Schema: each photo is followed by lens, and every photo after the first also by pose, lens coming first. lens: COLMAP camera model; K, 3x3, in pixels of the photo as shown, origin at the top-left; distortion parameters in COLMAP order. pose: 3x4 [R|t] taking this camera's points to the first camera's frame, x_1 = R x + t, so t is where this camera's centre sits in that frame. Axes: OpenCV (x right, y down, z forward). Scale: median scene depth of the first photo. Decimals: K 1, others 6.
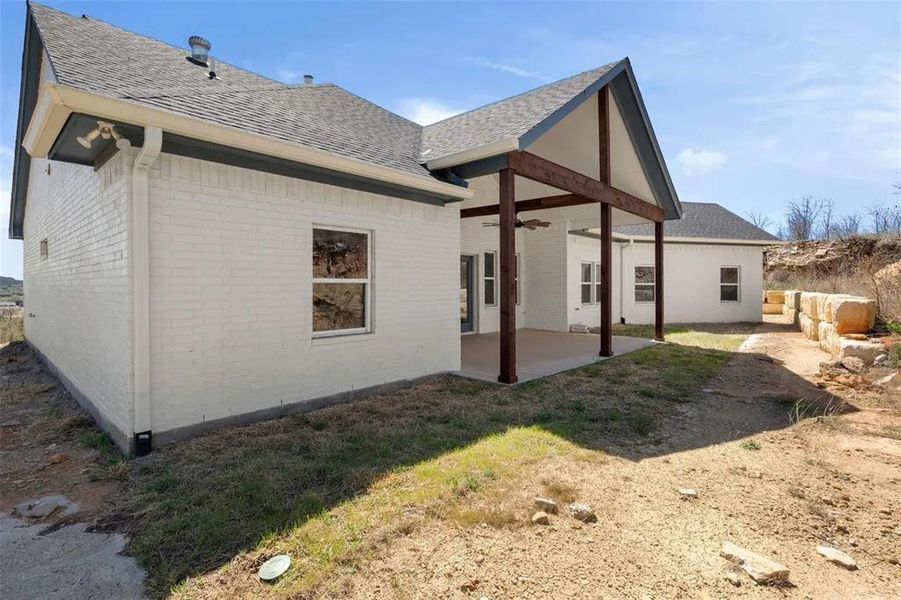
lens RADIAL K [[411.2, 0, 450.5], [0, 411.2, 300.0], [0, 0, 1]] dist [-0.001440, 0.000366]
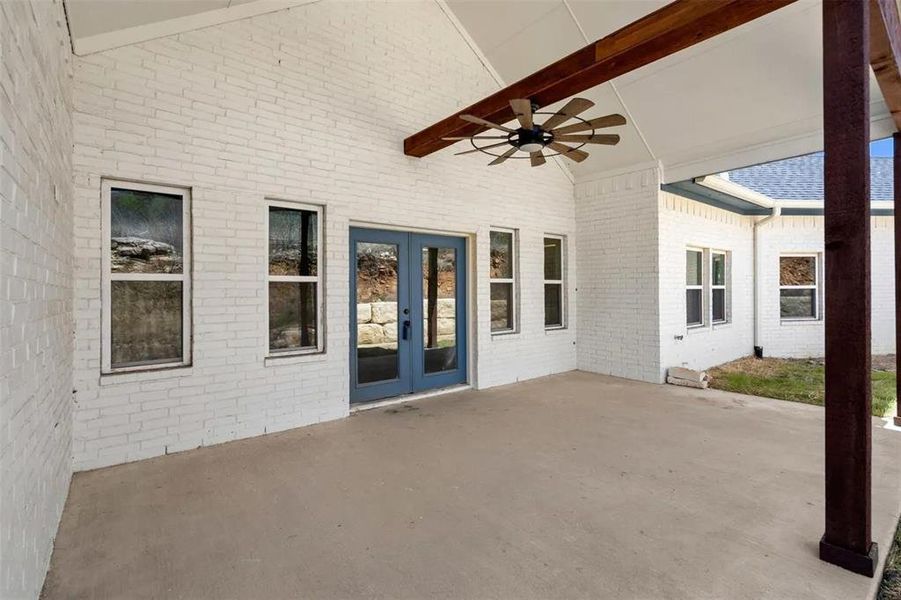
lens RADIAL K [[411.2, 0, 450.5], [0, 411.2, 300.0], [0, 0, 1]] dist [-0.001440, 0.000366]
pose [[0.987120, -0.005930, -0.159874, 0.100237], [0.004066, 0.999920, -0.011988, -0.019753], [0.159933, 0.011184, 0.987065, 0.417623]]
